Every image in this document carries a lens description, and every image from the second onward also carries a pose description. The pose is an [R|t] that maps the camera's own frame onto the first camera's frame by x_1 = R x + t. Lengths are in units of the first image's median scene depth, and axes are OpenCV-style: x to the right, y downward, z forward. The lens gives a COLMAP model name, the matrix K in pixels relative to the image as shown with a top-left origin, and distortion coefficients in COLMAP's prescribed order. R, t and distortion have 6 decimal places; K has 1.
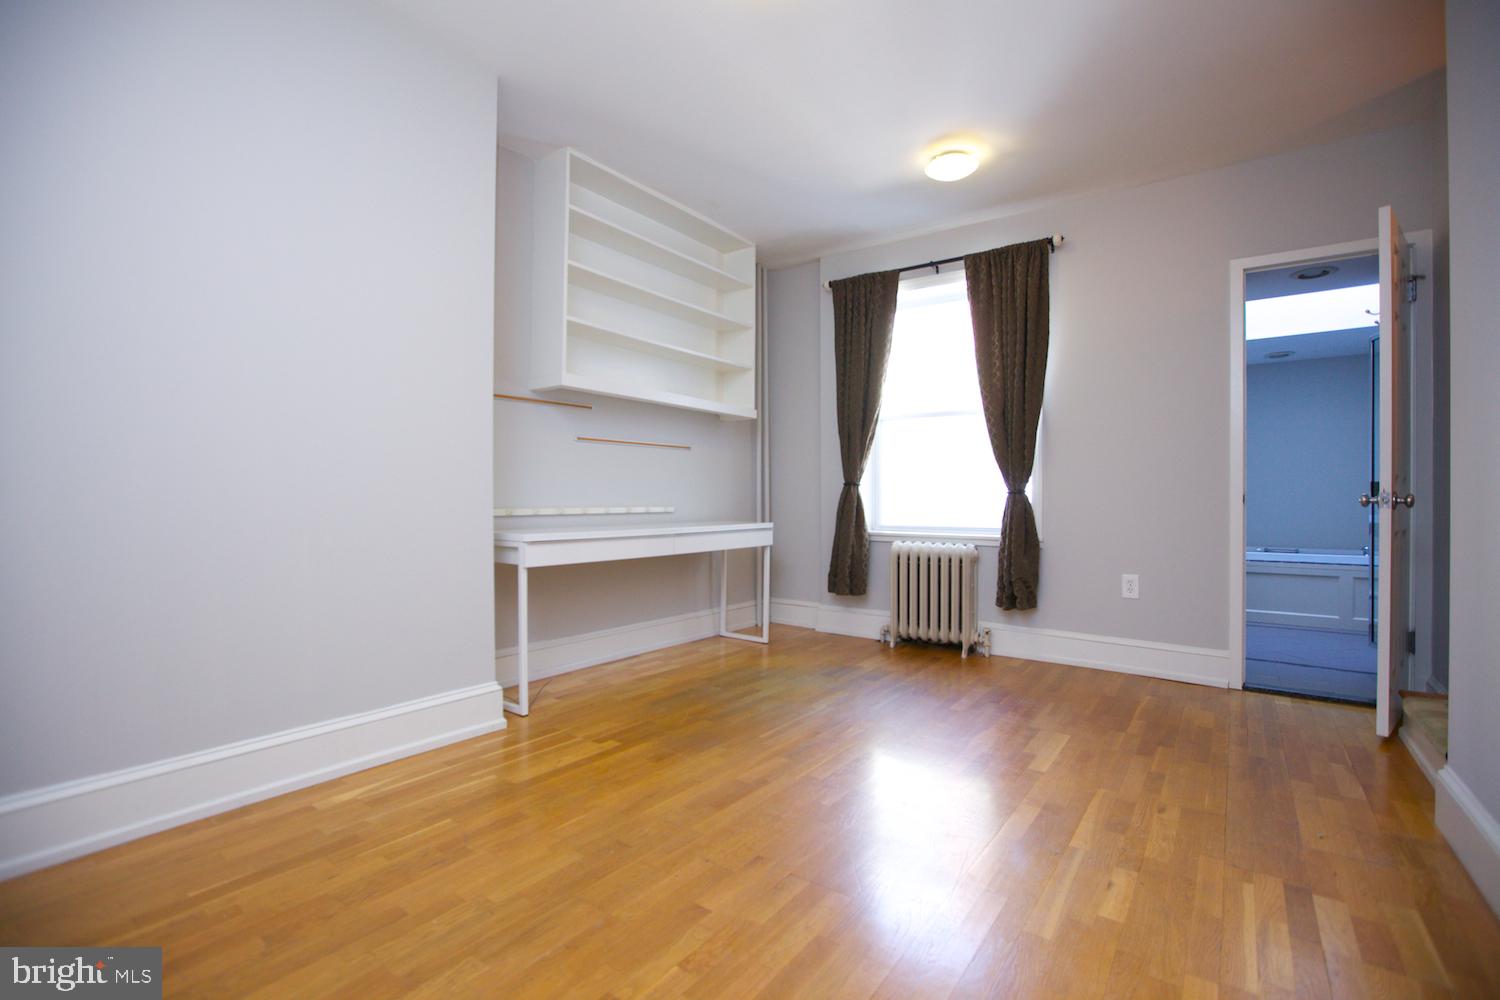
lens RADIAL K [[683.8, 0, 746.8], [0, 683.8, 499.0], [0, 0, 1]] dist [-0.050984, 0.018532]
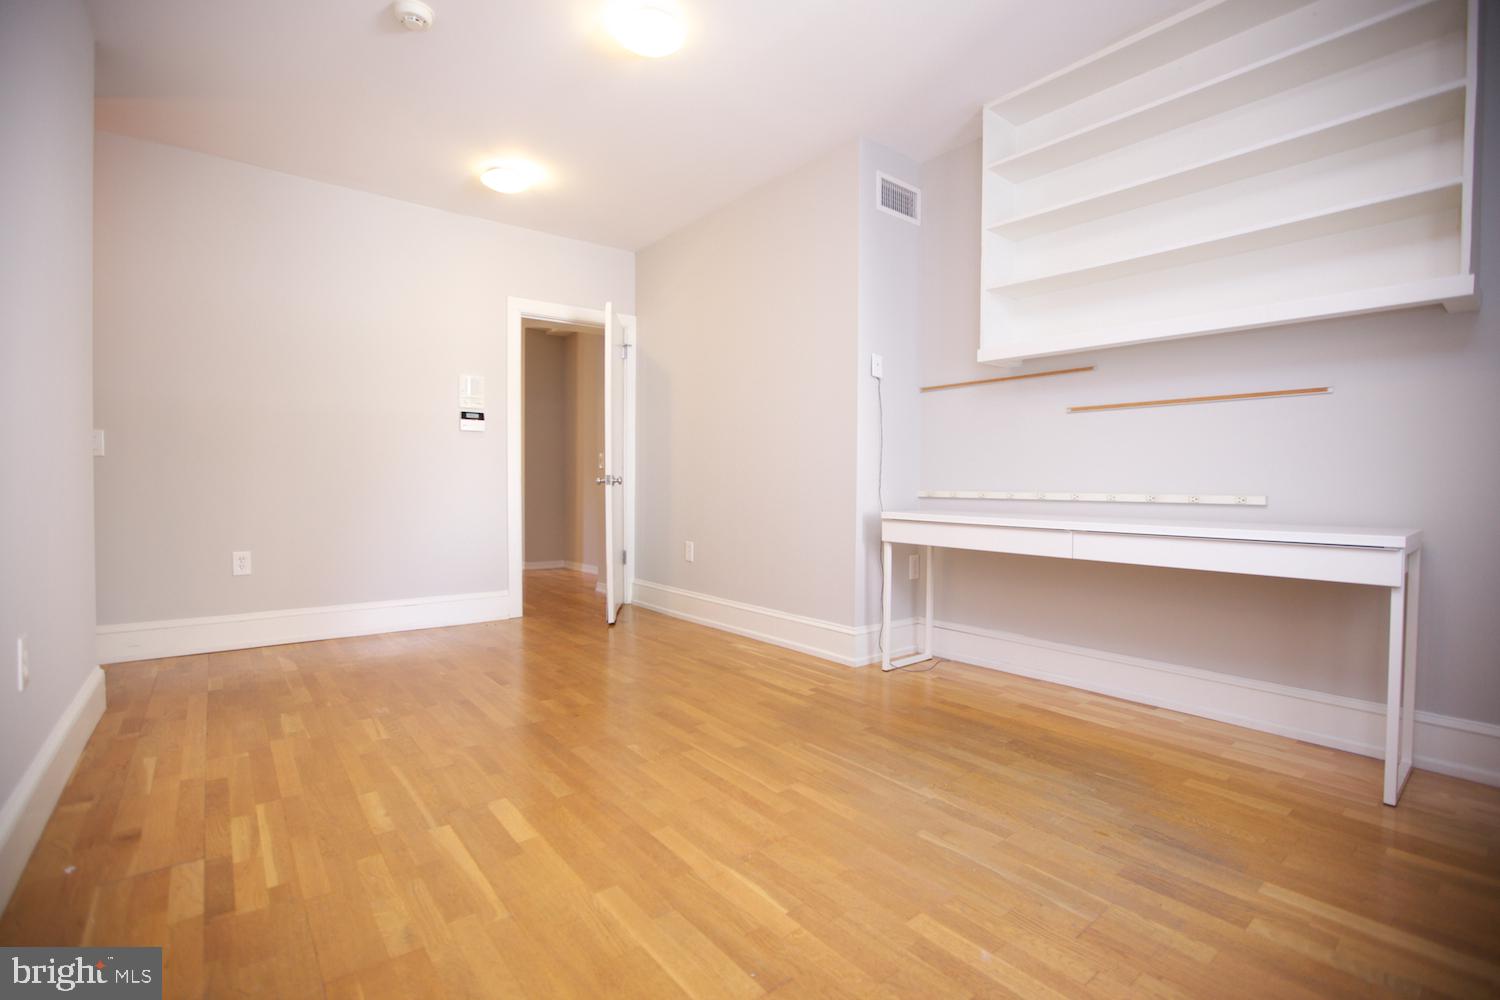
lens RADIAL K [[683.8, 0, 746.8], [0, 683.8, 499.0], [0, 0, 1]] dist [-0.050984, 0.018532]
pose [[-0.255727, 0.018546, -0.966571, 0.782306], [-0.006469, 0.999761, 0.020894, 0.006706], [0.966727, 0.011596, -0.255546, 0.992735]]
